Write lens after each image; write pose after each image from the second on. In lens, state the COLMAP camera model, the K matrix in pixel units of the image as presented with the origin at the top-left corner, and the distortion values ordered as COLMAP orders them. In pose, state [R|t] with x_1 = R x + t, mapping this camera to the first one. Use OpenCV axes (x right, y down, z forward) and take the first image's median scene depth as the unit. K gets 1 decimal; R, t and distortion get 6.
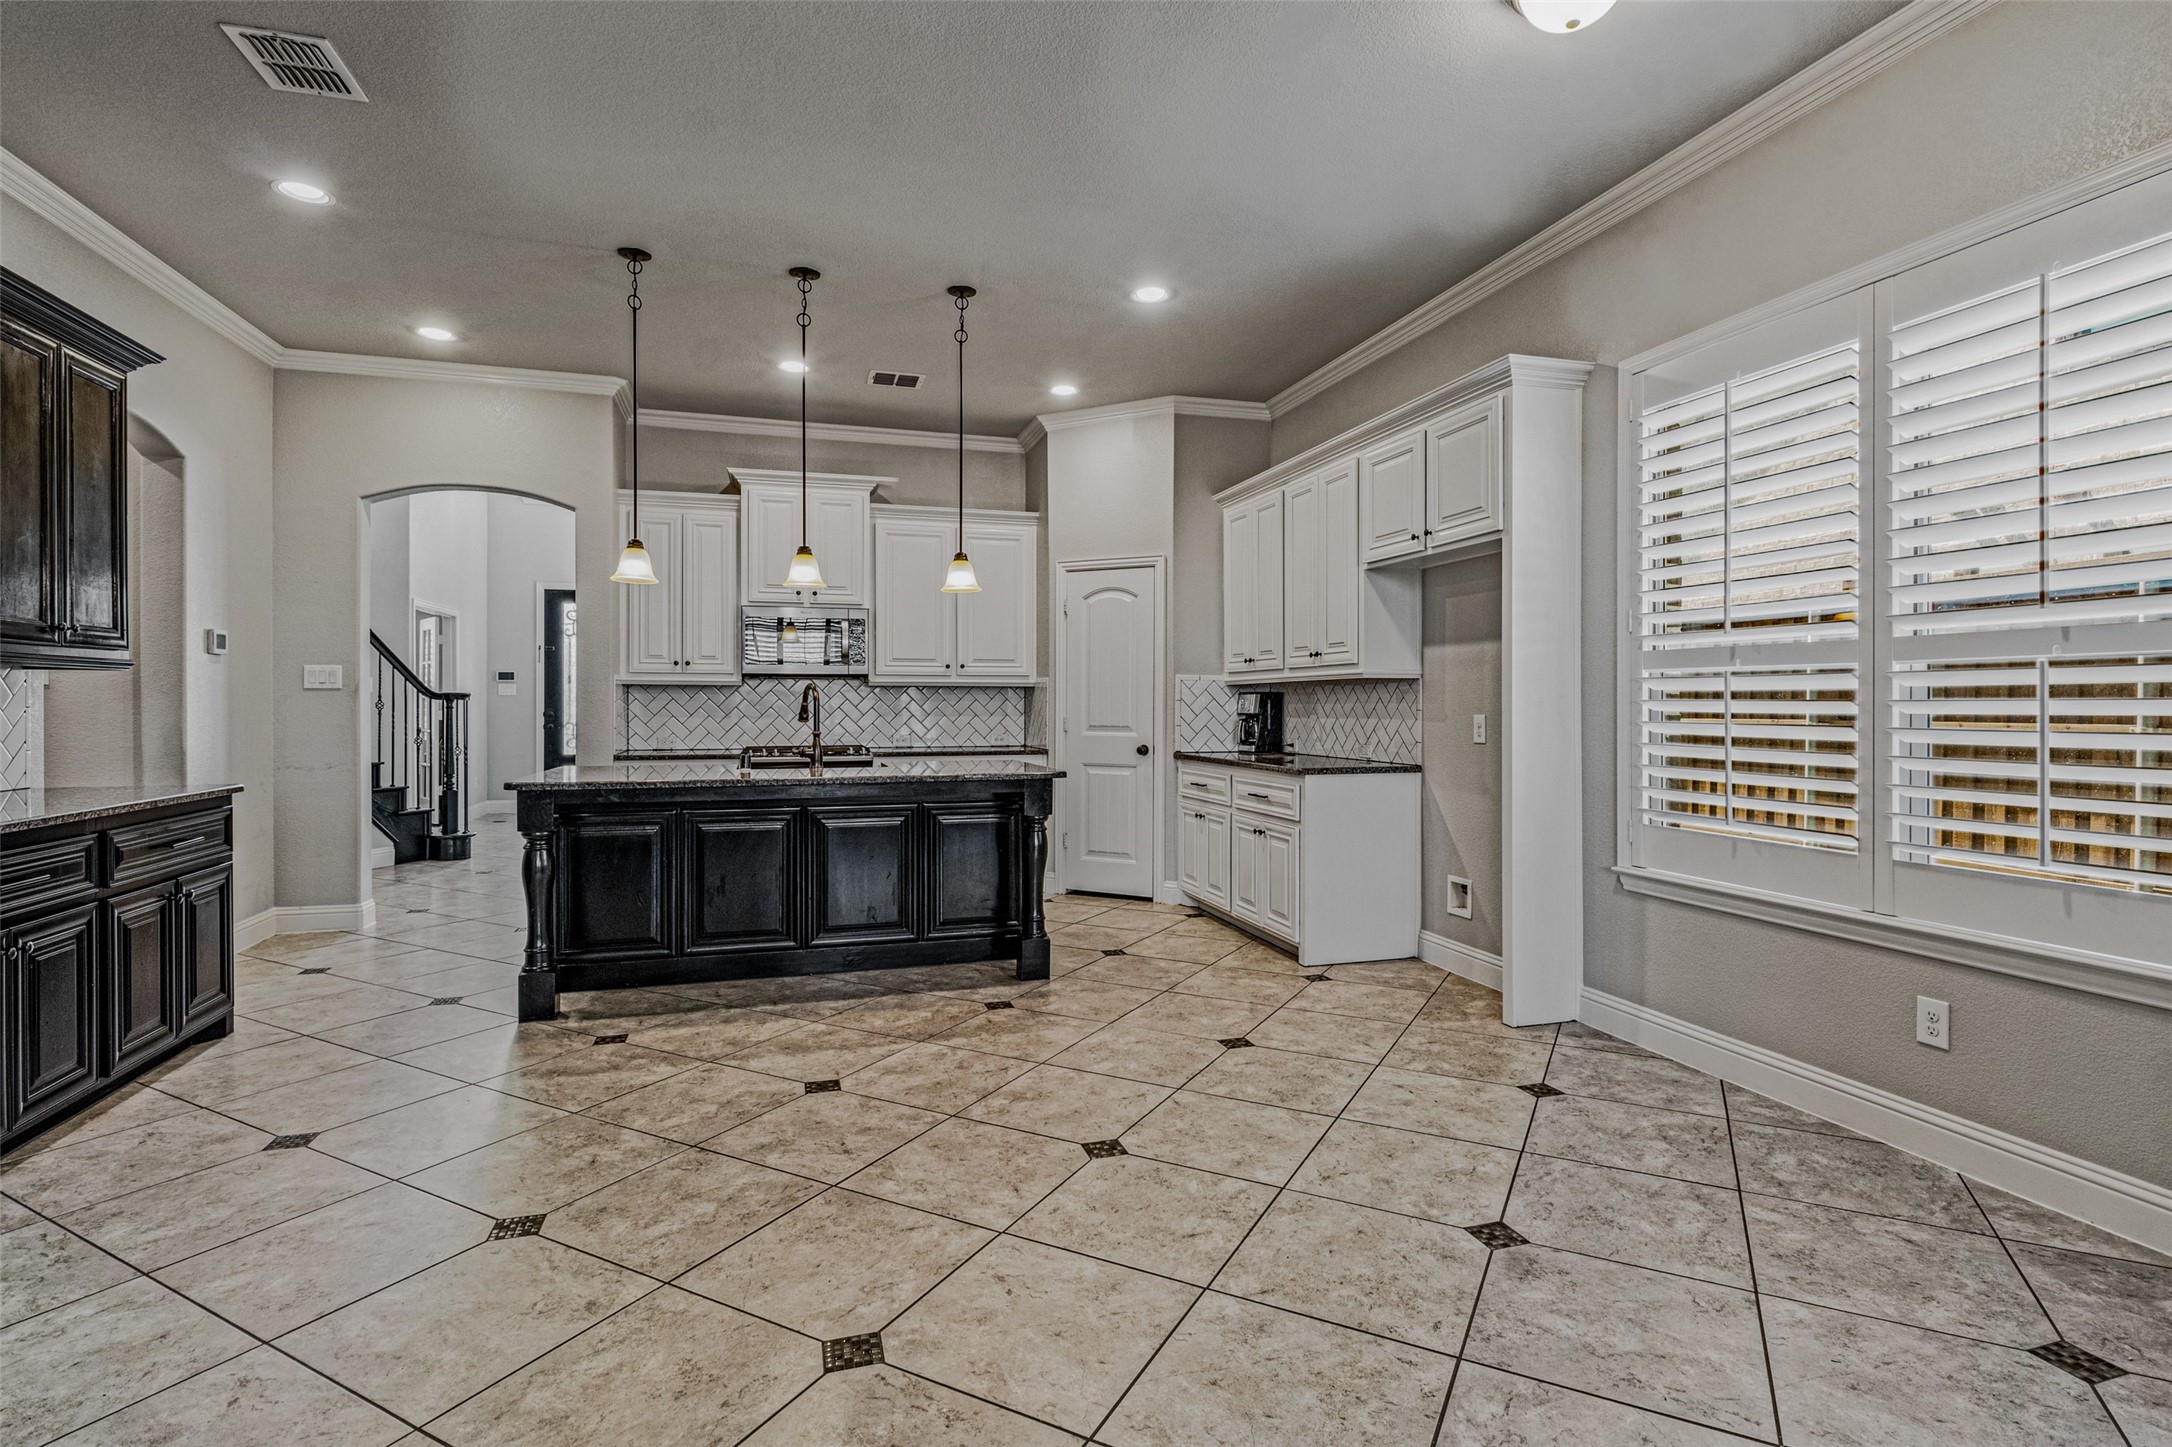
lens RADIAL K [[1045.5, 0, 1103.2], [0, 1045.5, 716.0], [0, 0, 1]] dist [0.002986, -0.000287]
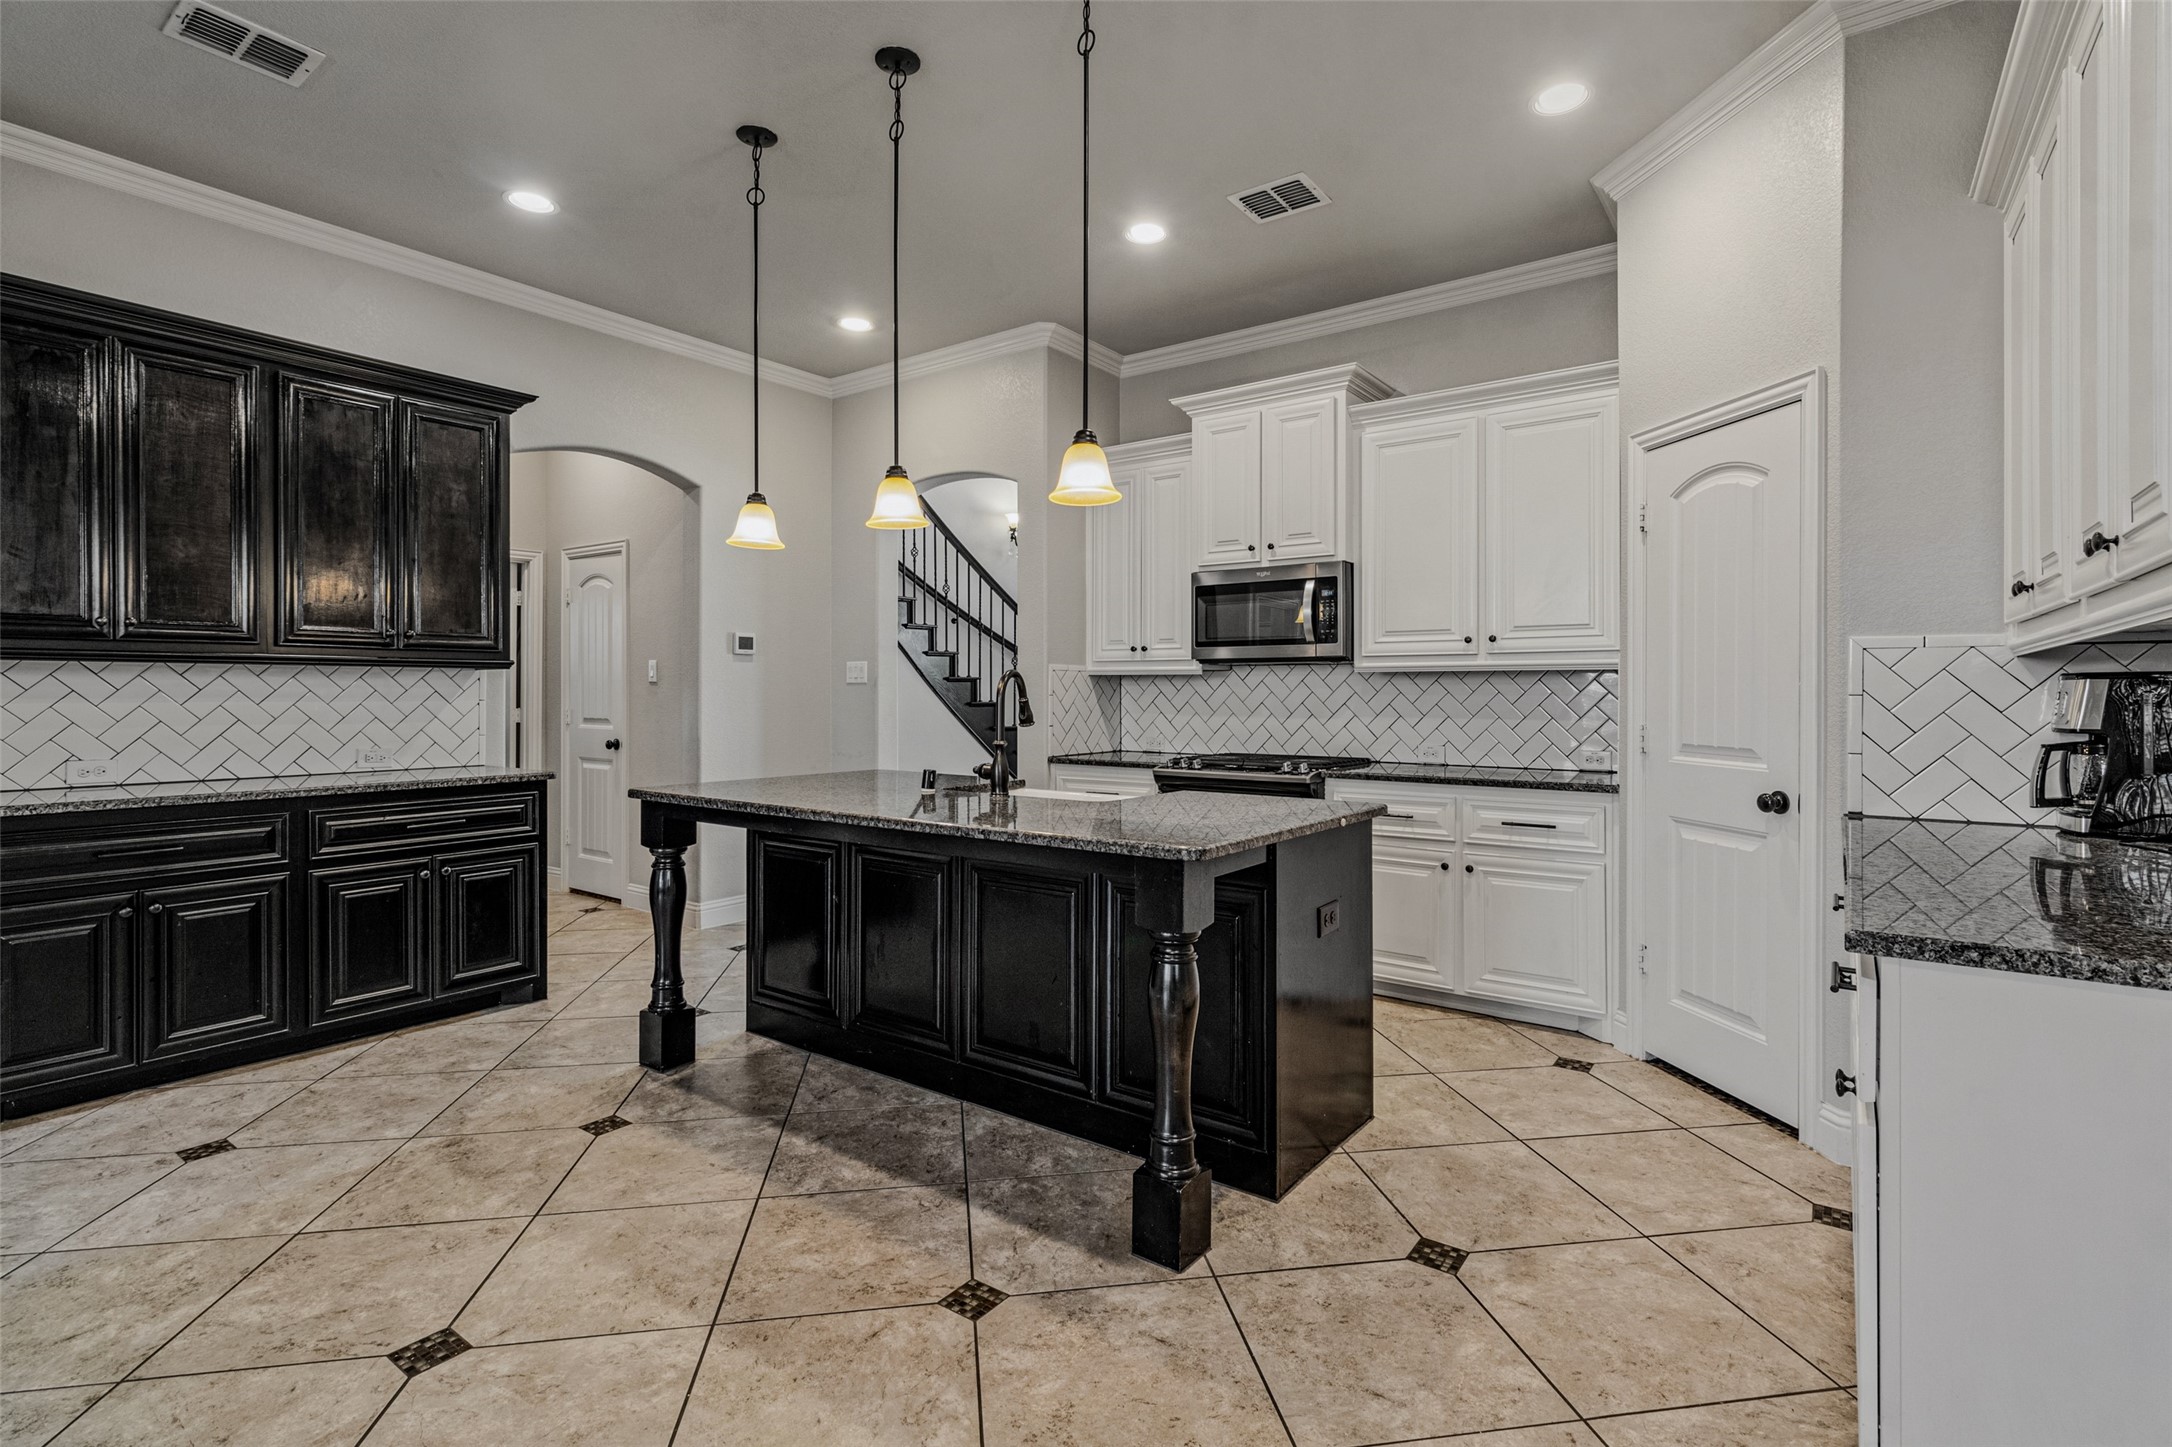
lens RADIAL K [[1008.2, 0, 1107.7], [0, 1008.2, 695.9], [0, 0, 1]] dist [0.003238, -0.000658]
pose [[0.604829, 0.002180, -0.796352, 0.299972], [-0.010834, 0.999926, -0.005492, -0.012109], [0.796281, 0.011949, 0.604808, 0.688271]]
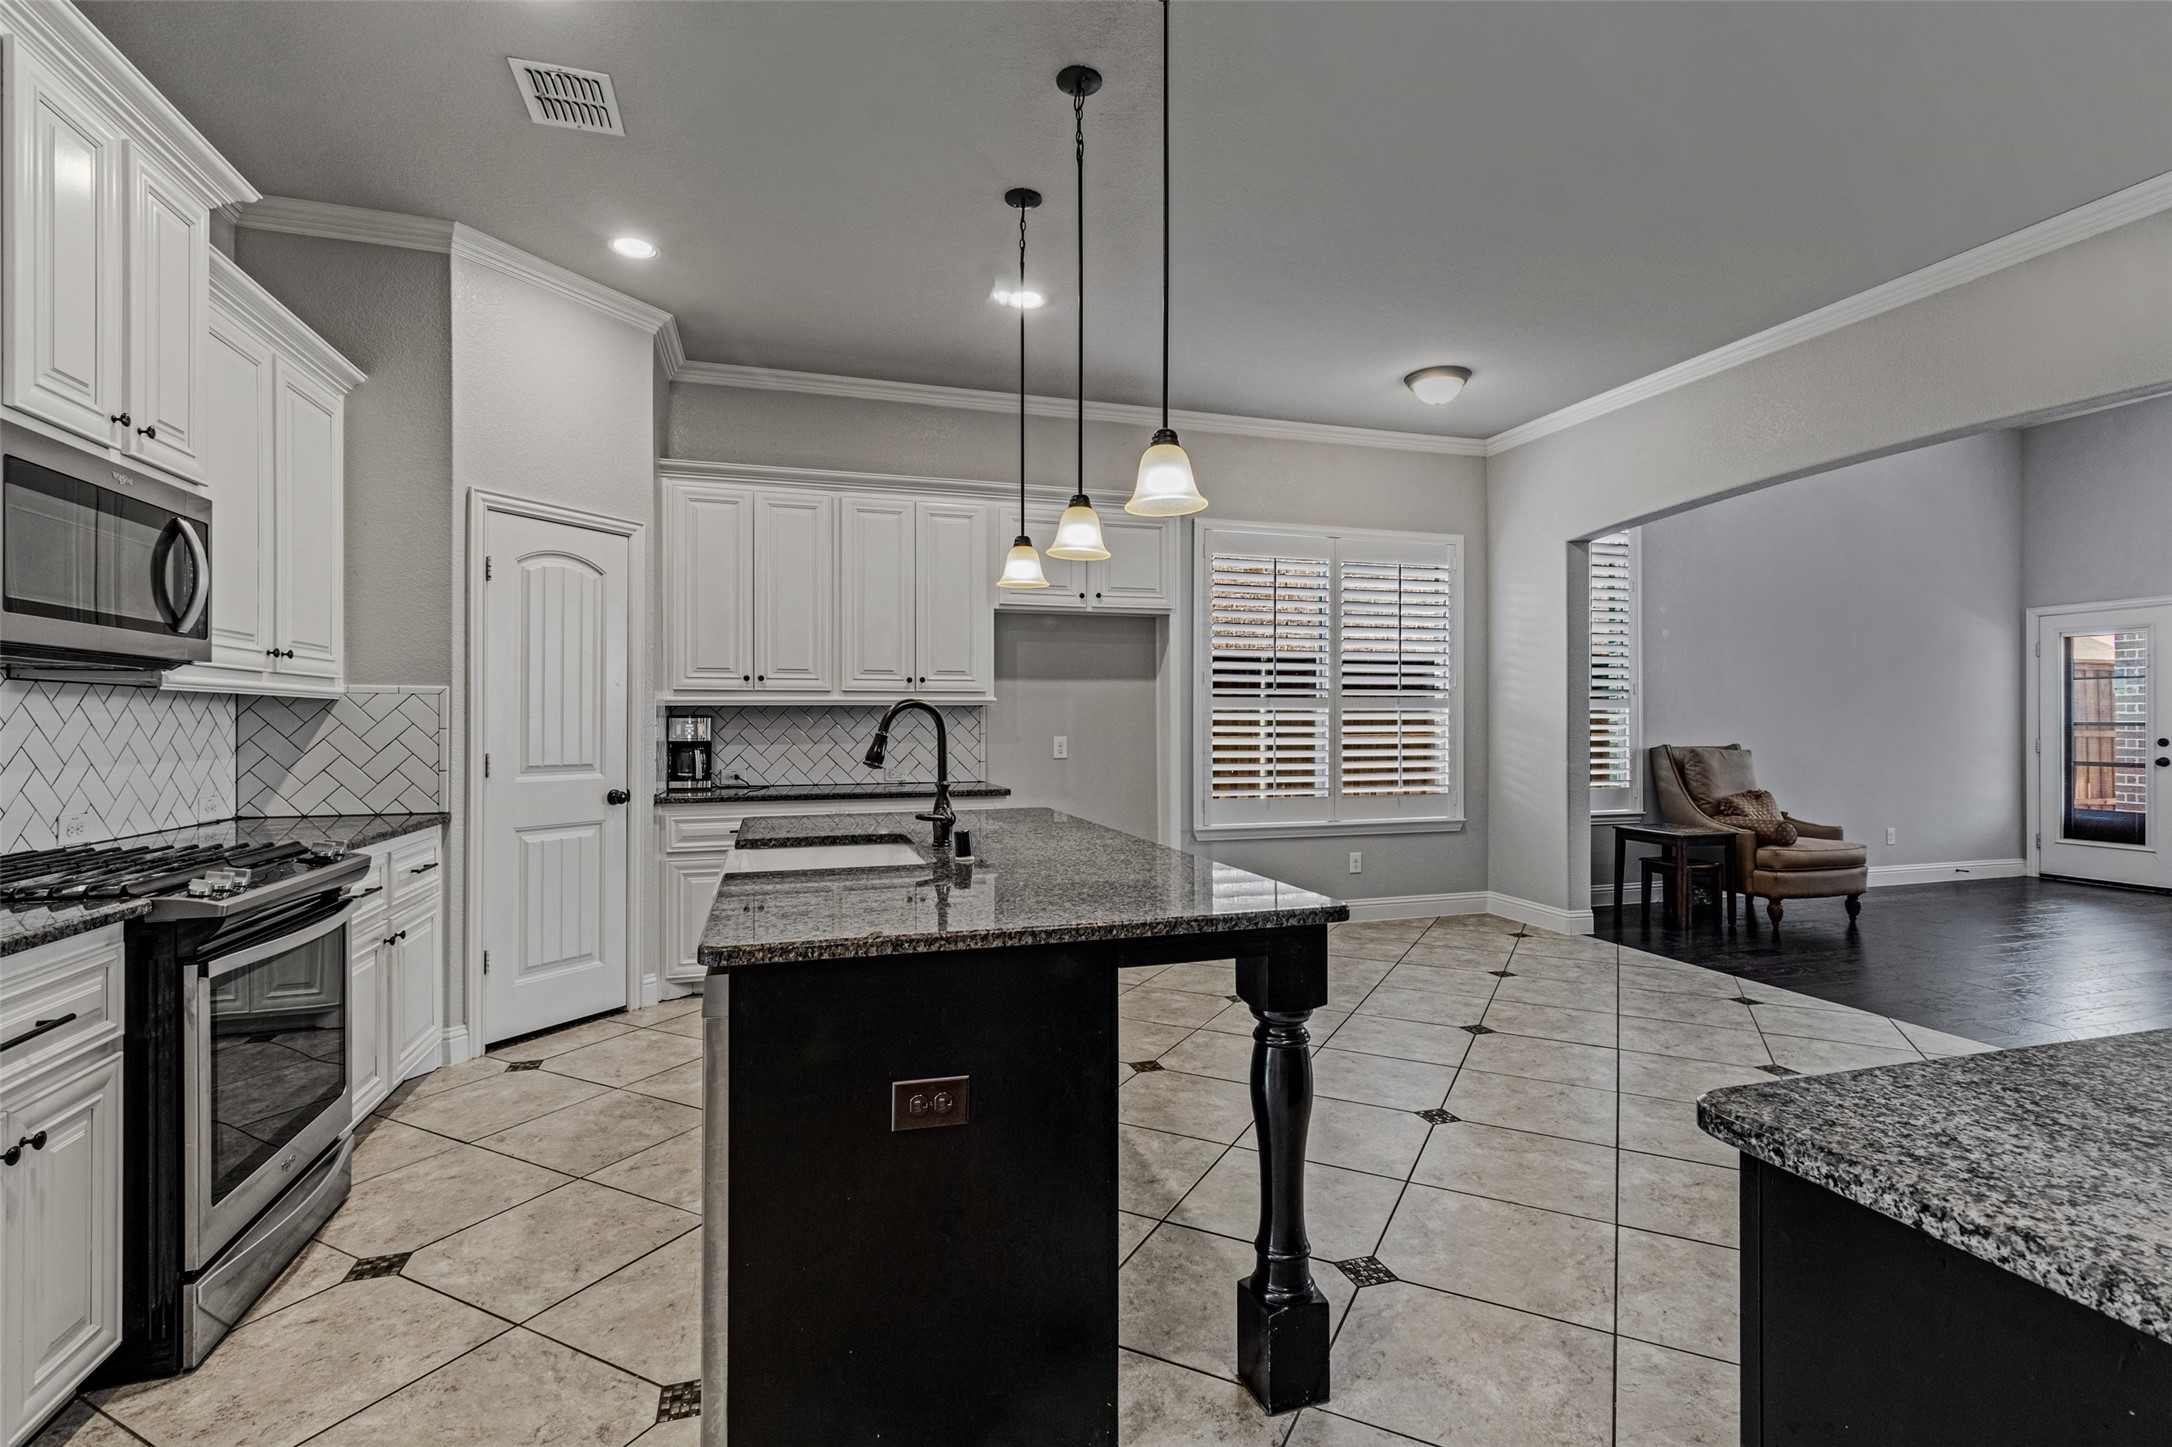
lens RADIAL K [[1008.2, 0, 1101.9], [0, 1008.2, 719.9], [0, 0, 1]] dist [0.003238, -0.000658]
pose [[-0.006169, 0.004533, 0.999971, -0.882787], [0.012755, 0.999909, -0.004454, -0.015580], [-0.999900, 0.012727, -0.006226, 0.950949]]
